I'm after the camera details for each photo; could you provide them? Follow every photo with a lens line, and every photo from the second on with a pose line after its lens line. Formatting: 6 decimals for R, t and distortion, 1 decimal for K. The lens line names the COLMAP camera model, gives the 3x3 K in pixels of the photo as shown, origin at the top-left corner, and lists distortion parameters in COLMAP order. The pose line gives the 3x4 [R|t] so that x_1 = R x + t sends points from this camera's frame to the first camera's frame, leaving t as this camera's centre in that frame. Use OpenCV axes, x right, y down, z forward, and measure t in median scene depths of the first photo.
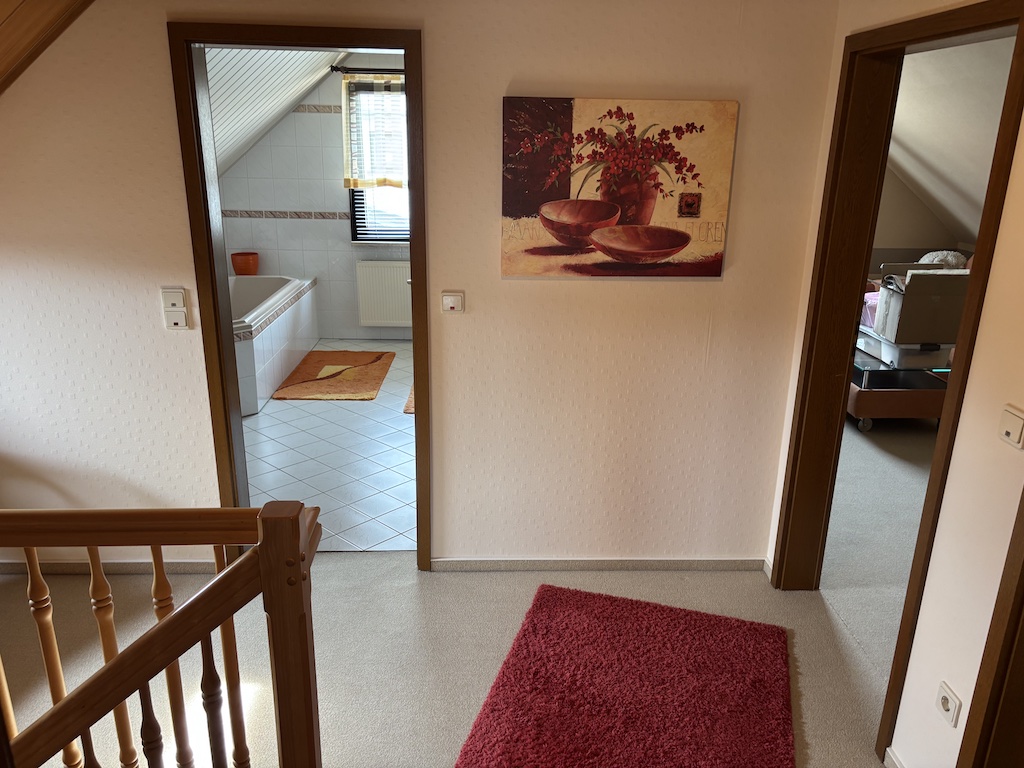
lens RADIAL K [[778.2, 0, 509.4], [0, 778.2, 384.2], [0, 0, 1]] dist [0.023095, -0.026137]
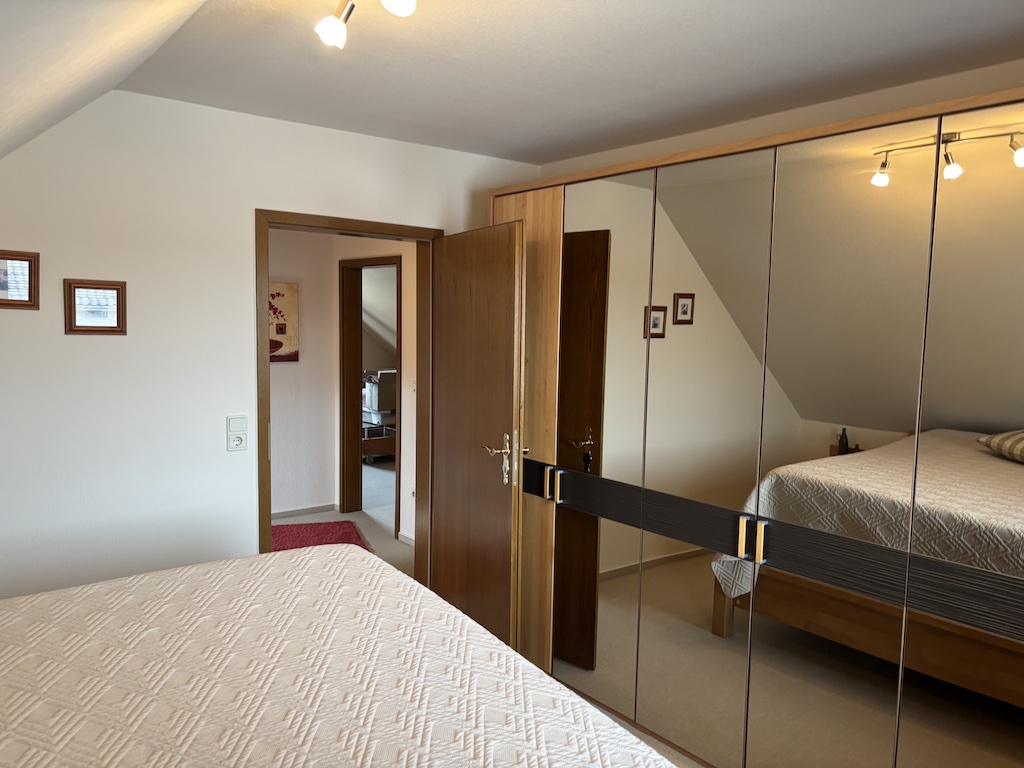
lens RADIAL K [[778.2, 0, 512.7], [0, 778.2, 386.4], [0, 0, 1]] dist [0.023095, -0.026137]
pose [[0.802282, -0.052610, 0.594622, -0.540185], [0.184294, 0.969278, -0.162896, 0.390467], [-0.567784, 0.240274, 0.787331, -1.015533]]
